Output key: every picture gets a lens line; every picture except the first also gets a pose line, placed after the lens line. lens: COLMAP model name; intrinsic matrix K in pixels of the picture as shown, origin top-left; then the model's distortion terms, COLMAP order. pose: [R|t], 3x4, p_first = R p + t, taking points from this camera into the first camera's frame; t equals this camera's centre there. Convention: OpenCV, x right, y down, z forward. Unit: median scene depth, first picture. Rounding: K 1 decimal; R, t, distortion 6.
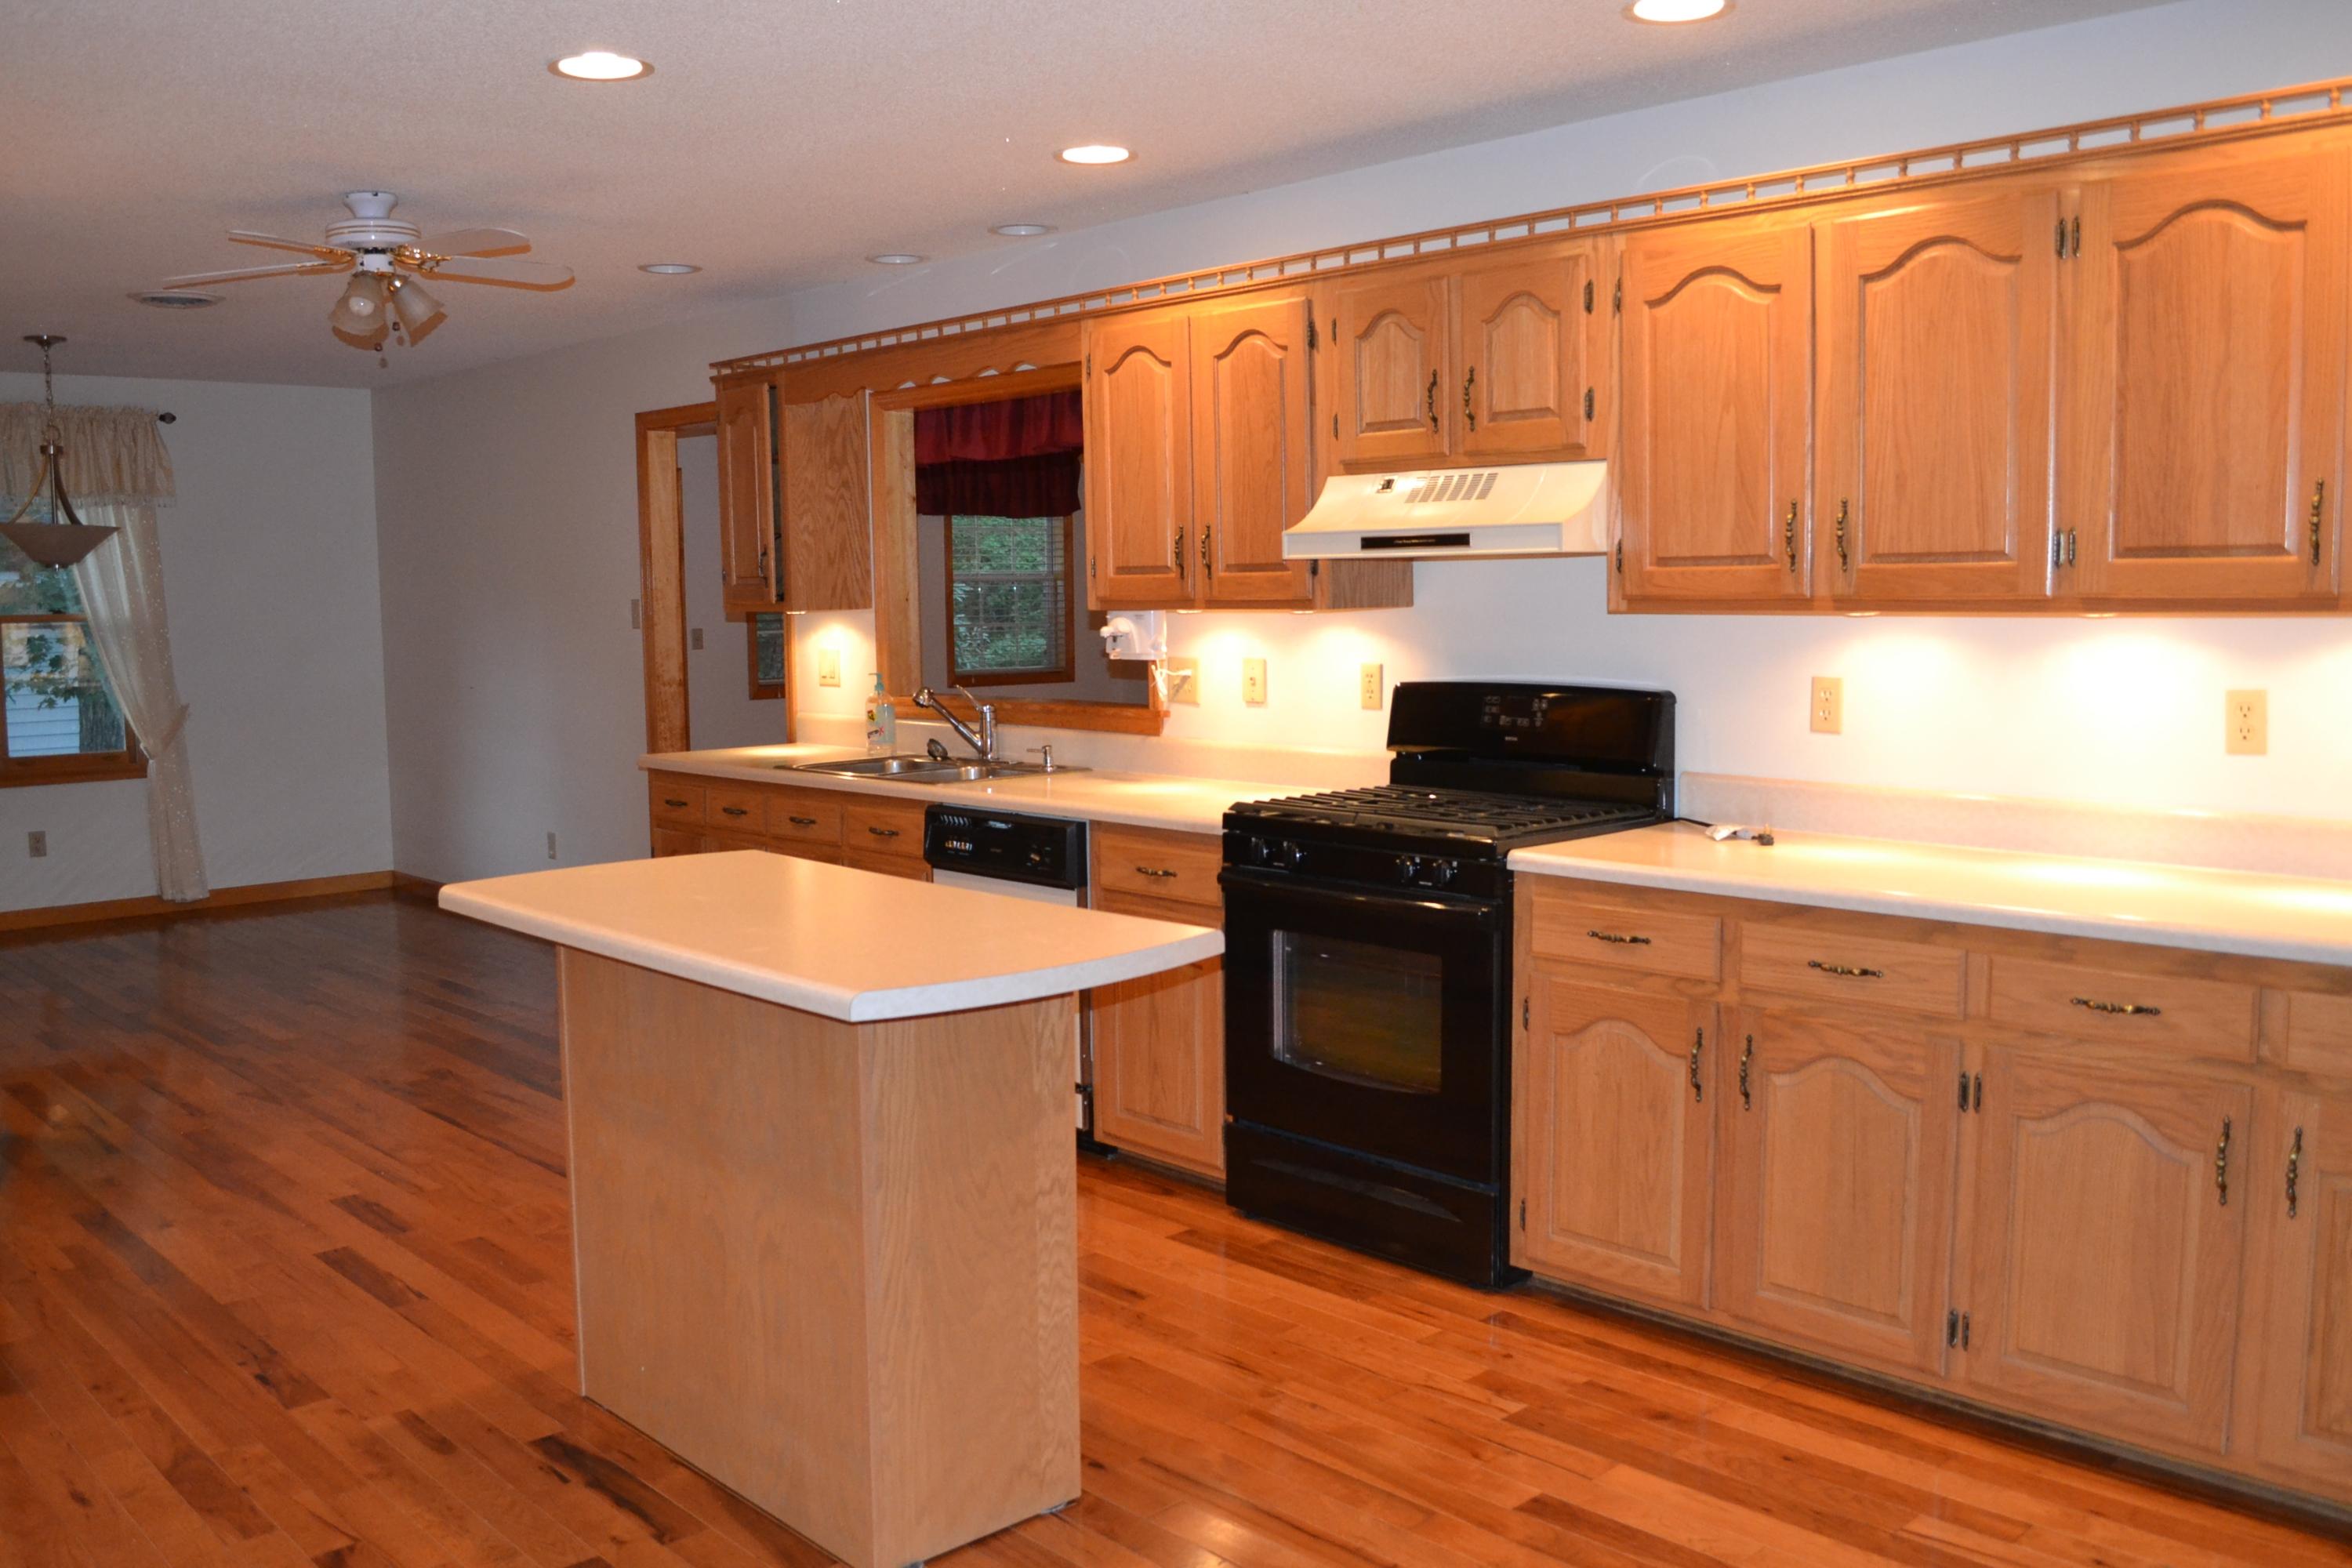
lens RADIAL K [[1969.1, 0, 1168.6], [0, 1969.1, 795.1], [0, 0, 1]] dist [-0.077671, 0.009738]
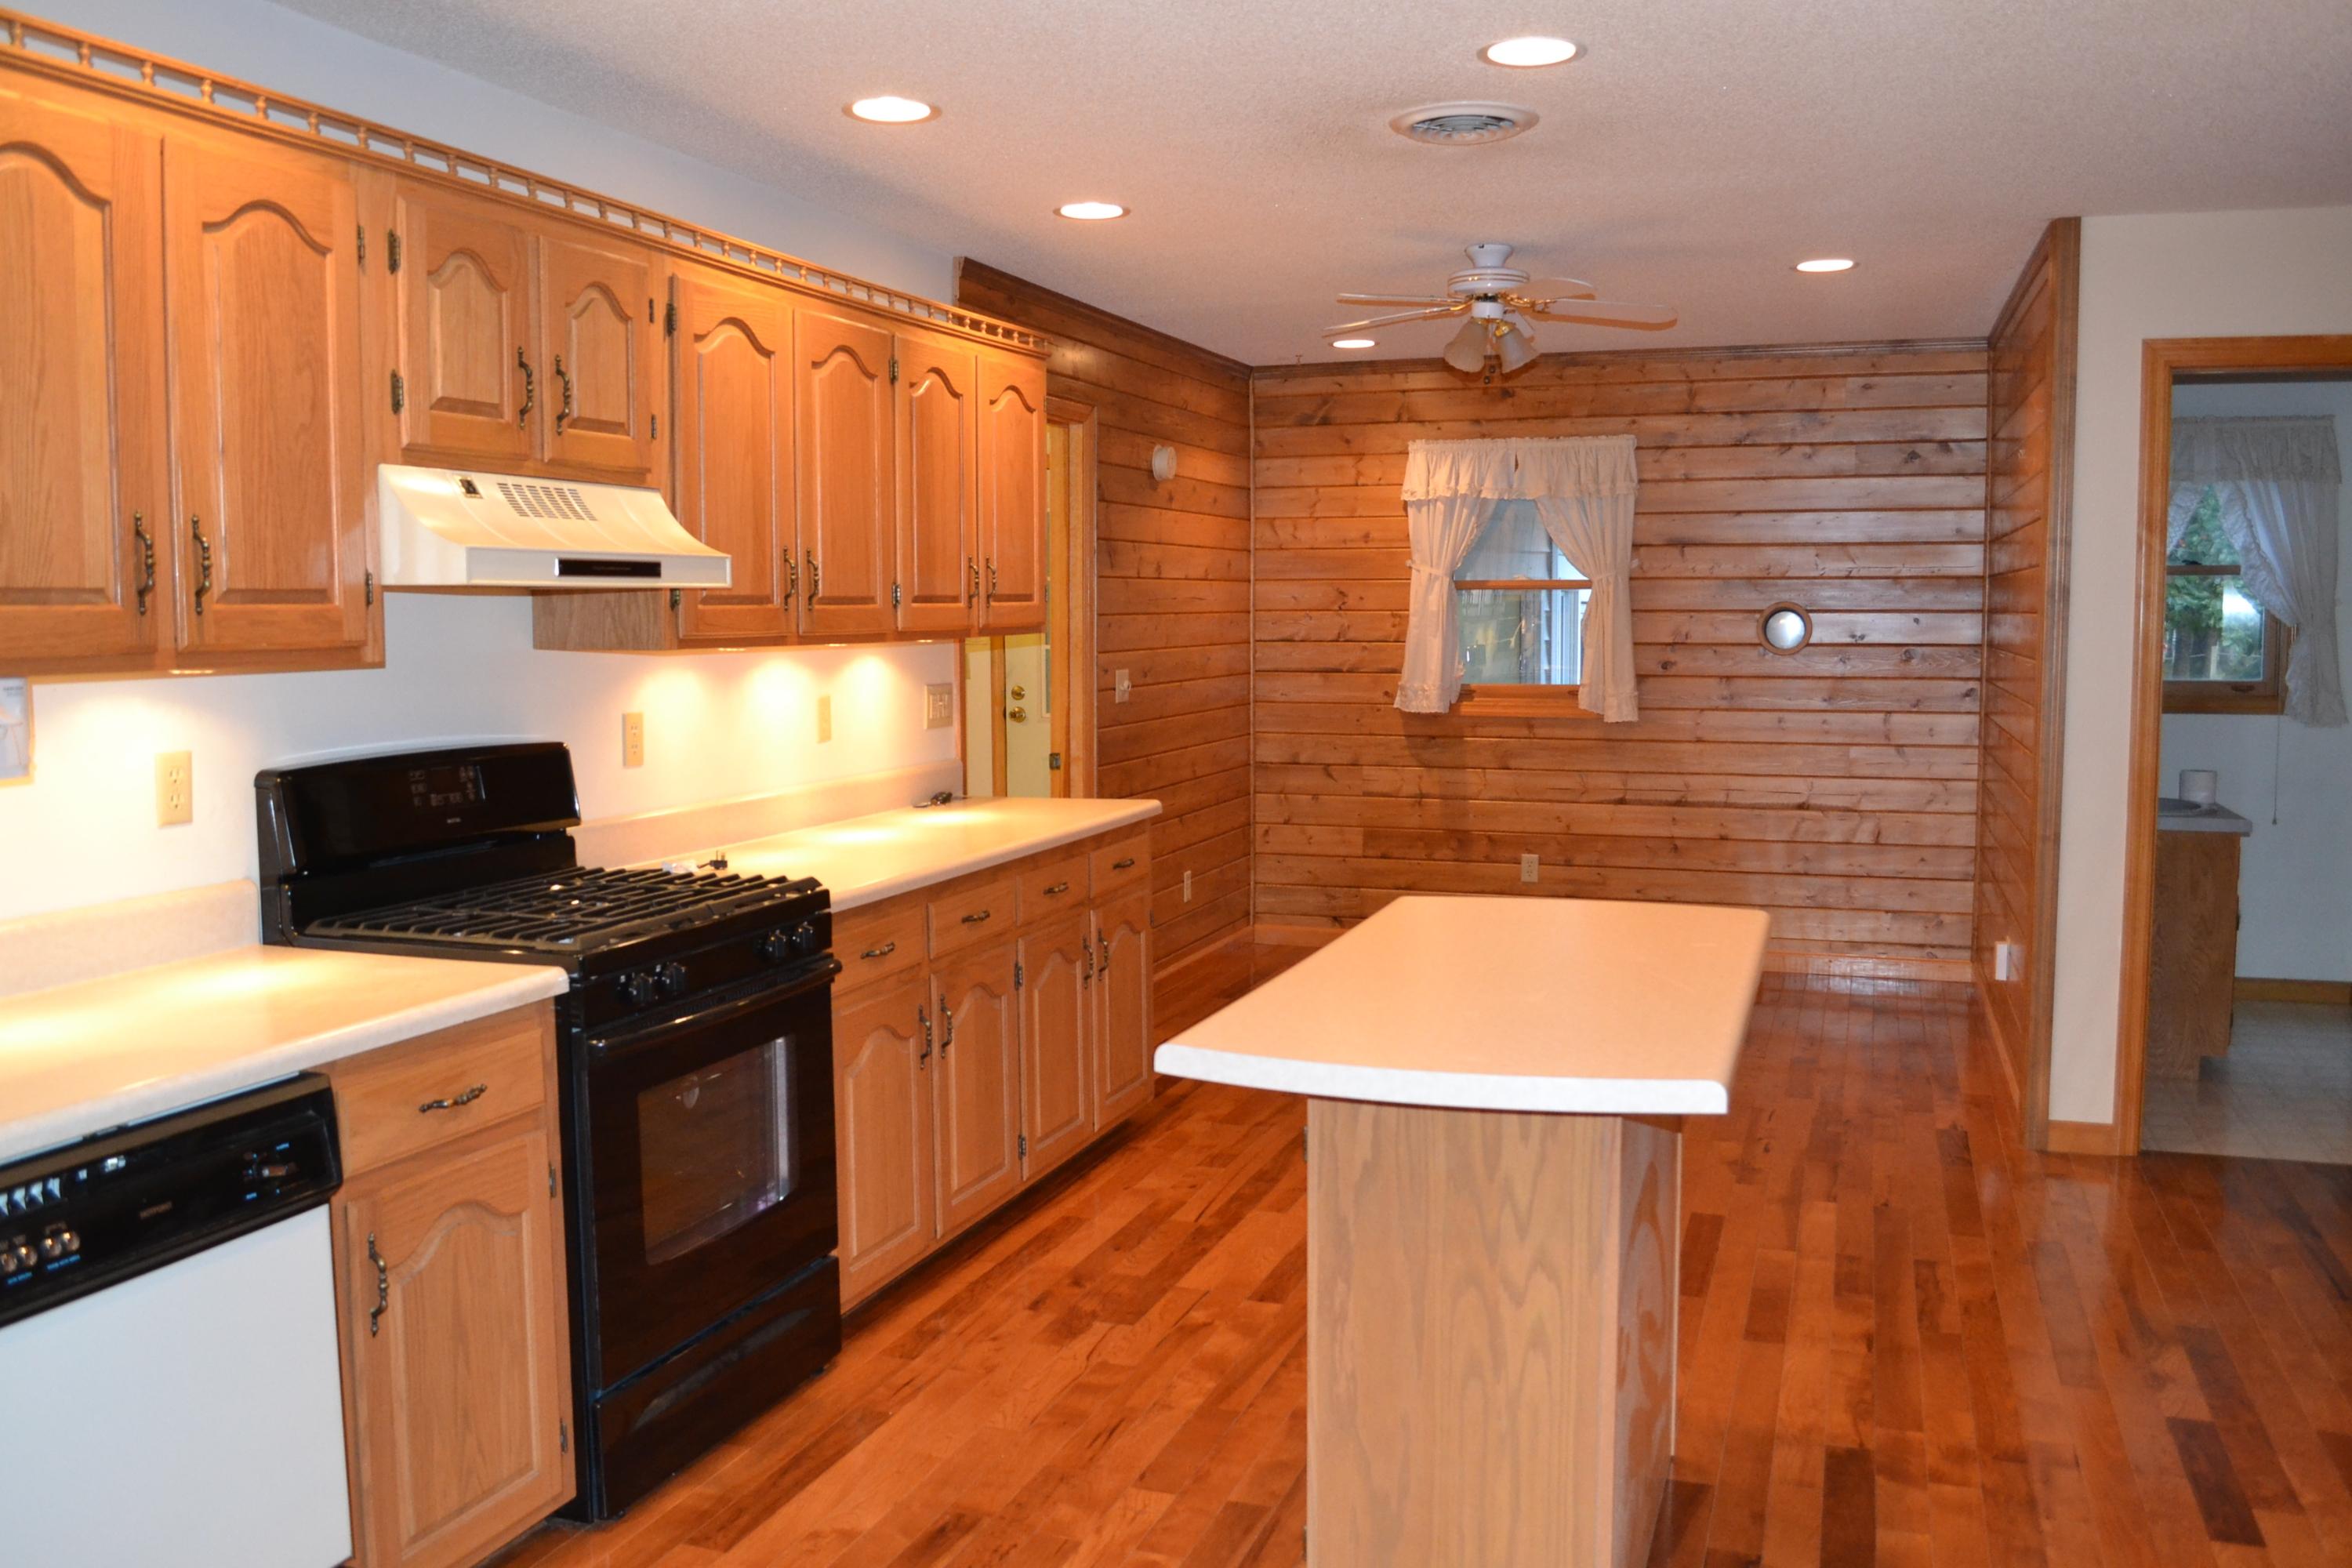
lens RADIAL K [[1969.1, 0, 1163.0], [0, 1969.1, 770.1], [0, 0, 1]] dist [-0.077671, 0.009738]
pose [[-0.464574, -0.055343, 0.883803, -0.671828], [0.104266, 0.987684, 0.116655, -0.114353], [-0.879375, 0.146345, -0.453082, 1.142570]]
